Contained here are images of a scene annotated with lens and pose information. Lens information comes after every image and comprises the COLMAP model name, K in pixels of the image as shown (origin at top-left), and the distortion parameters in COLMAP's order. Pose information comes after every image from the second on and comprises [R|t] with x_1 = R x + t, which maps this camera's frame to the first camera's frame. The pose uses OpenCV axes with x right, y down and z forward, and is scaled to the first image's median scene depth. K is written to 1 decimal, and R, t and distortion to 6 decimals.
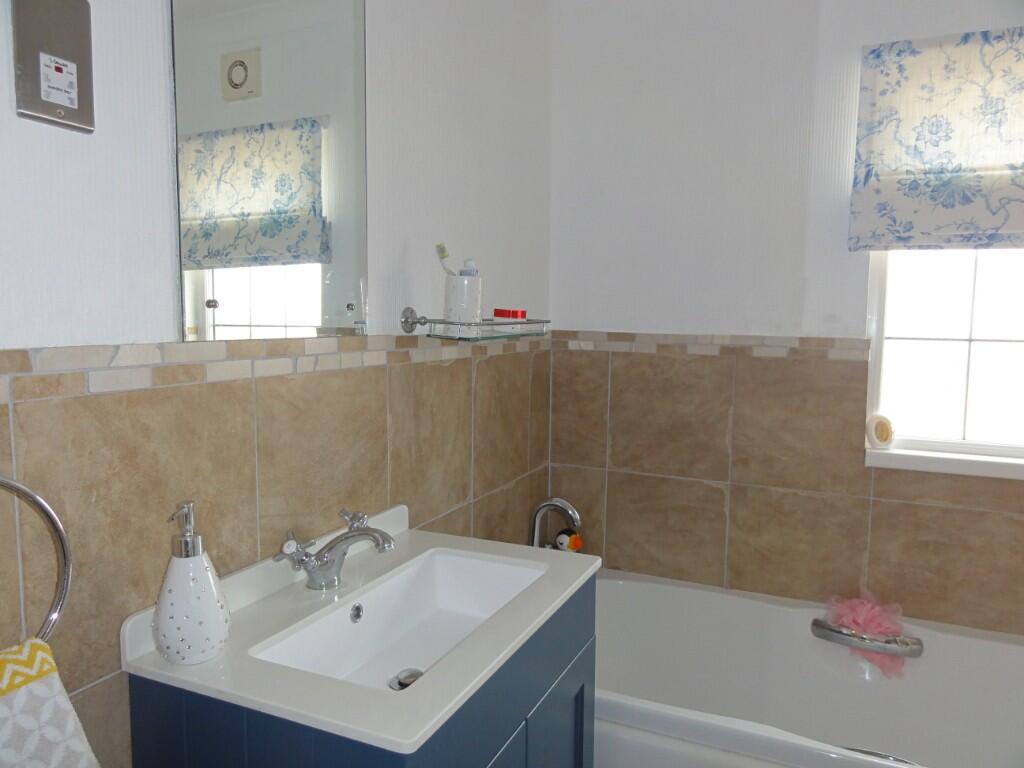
lens RADIAL K [[719.6, 0, 513.2], [0, 719.6, 384.5], [0, 0, 1]] dist [-0.003347, -0.000581]
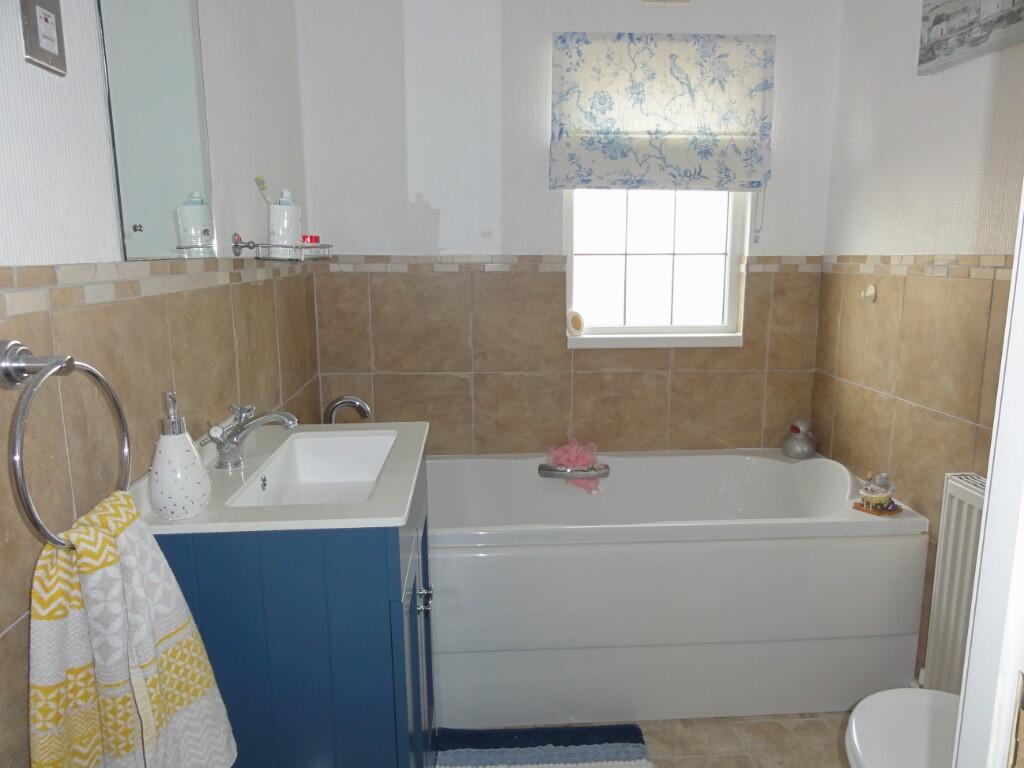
lens RADIAL K [[719.6, 0, 511.1], [0, 719.6, 385.1], [0, 0, 1]] dist [-0.003347, -0.000581]
pose [[0.884331, -0.103269, 0.455295, -0.248946], [0.060101, 0.992296, 0.108336, 0.027616], [-0.462975, -0.068441, 0.883725, -0.179137]]
